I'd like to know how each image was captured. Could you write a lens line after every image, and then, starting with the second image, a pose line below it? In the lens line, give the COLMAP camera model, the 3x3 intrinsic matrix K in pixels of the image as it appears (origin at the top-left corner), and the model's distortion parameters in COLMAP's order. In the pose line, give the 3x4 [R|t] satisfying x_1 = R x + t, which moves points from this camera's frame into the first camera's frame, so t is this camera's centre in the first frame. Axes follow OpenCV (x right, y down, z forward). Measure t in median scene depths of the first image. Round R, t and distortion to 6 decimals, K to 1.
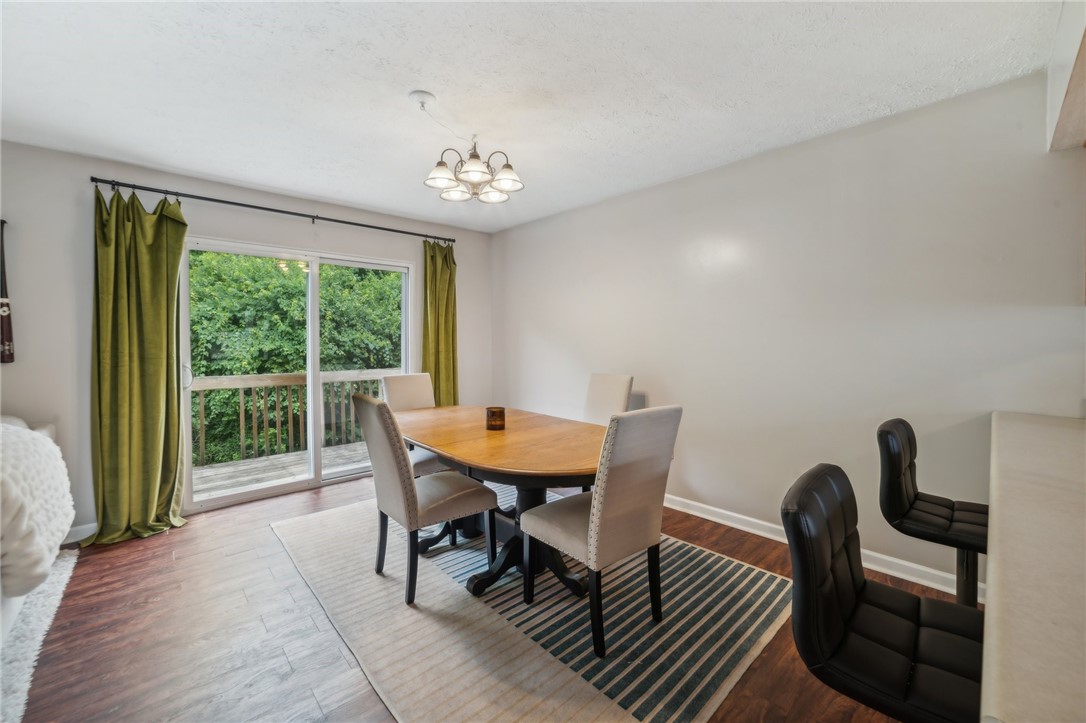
lens RADIAL K [[433.8, 0, 550.7], [0, 433.8, 336.9], [0, 0, 1]] dist [-0.012567, 0.005202]
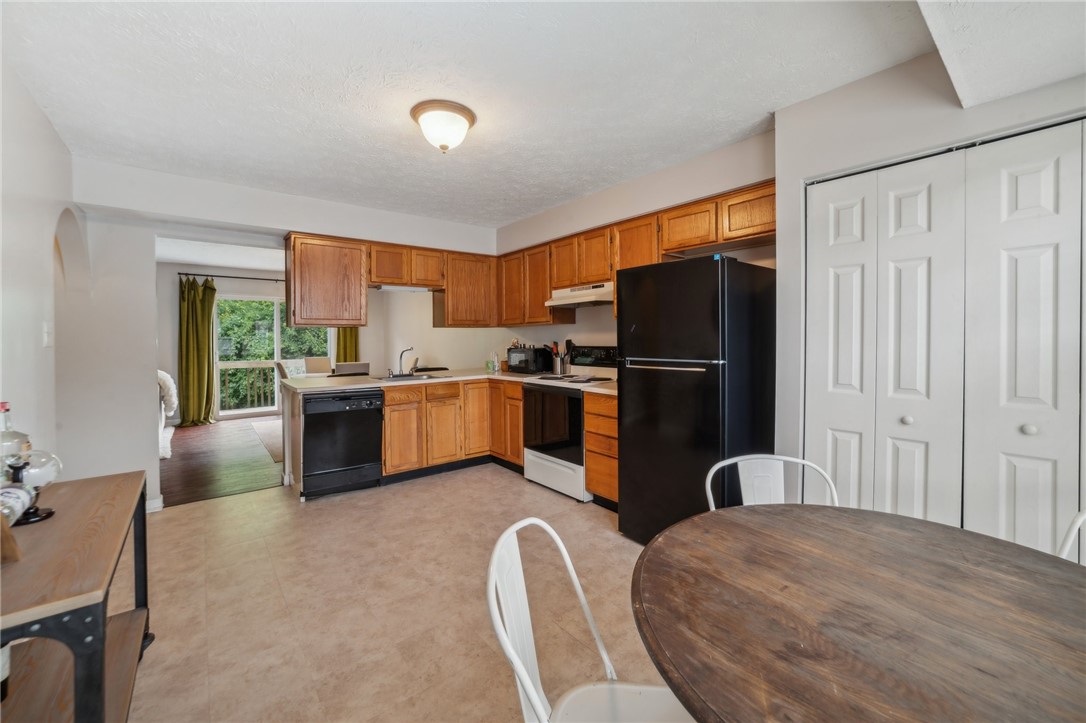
lens RADIAL K [[433.8, 0, 532.3], [0, 433.8, 342.1], [0, 0, 1]] dist [-0.012567, 0.005202]
pose [[0.996113, 0.003202, -0.088031, 1.008645], [-0.002673, 0.999978, 0.006133, -0.006813], [0.088049, -0.005874, 0.996099, -1.109563]]
